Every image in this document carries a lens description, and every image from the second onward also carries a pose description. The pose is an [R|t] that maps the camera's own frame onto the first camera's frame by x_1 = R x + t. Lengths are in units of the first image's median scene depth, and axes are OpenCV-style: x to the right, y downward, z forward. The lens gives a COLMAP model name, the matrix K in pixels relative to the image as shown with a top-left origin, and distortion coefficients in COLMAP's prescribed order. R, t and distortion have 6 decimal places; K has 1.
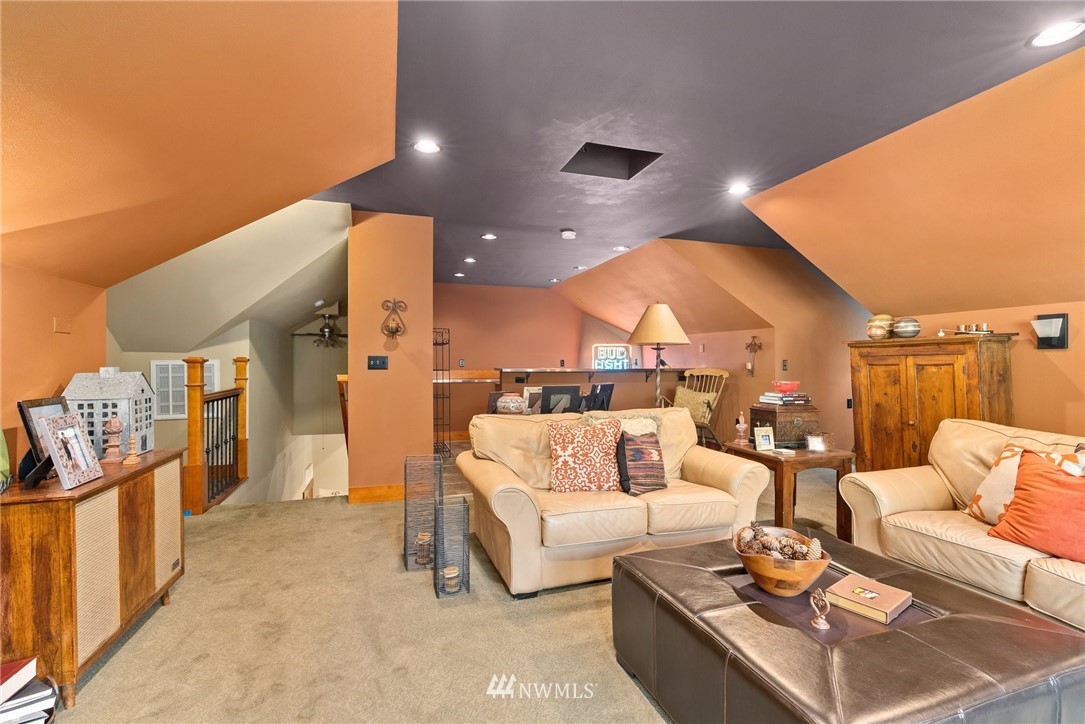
lens RADIAL K [[489.7, 0, 543.2], [0, 489.7, 357.1], [0, 0, 1]] dist [-0.009651, 0.000454]
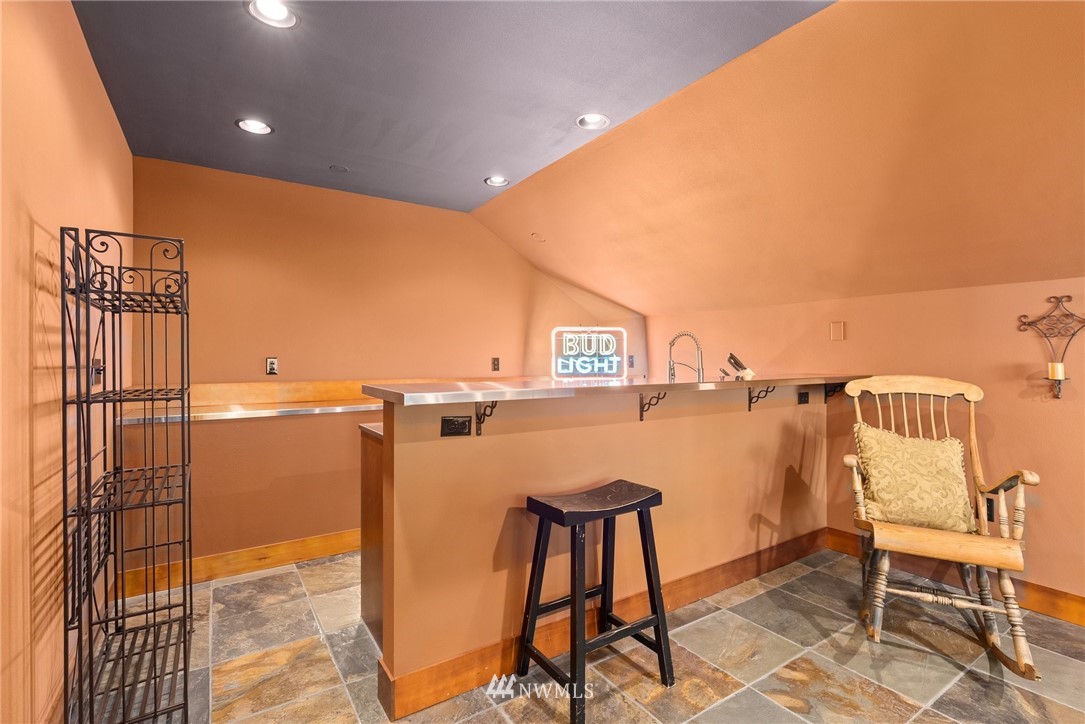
lens RADIAL K [[489.7, 0, 543.2], [0, 489.7, 357.1], [0, 0, 1]] dist [-0.009651, 0.000454]
pose [[0.960300, -0.001055, 0.278968, -0.060749], [0.000177, 0.999995, 0.003172, 0.003950], [-0.278970, -0.002997, 0.960295, 0.548658]]
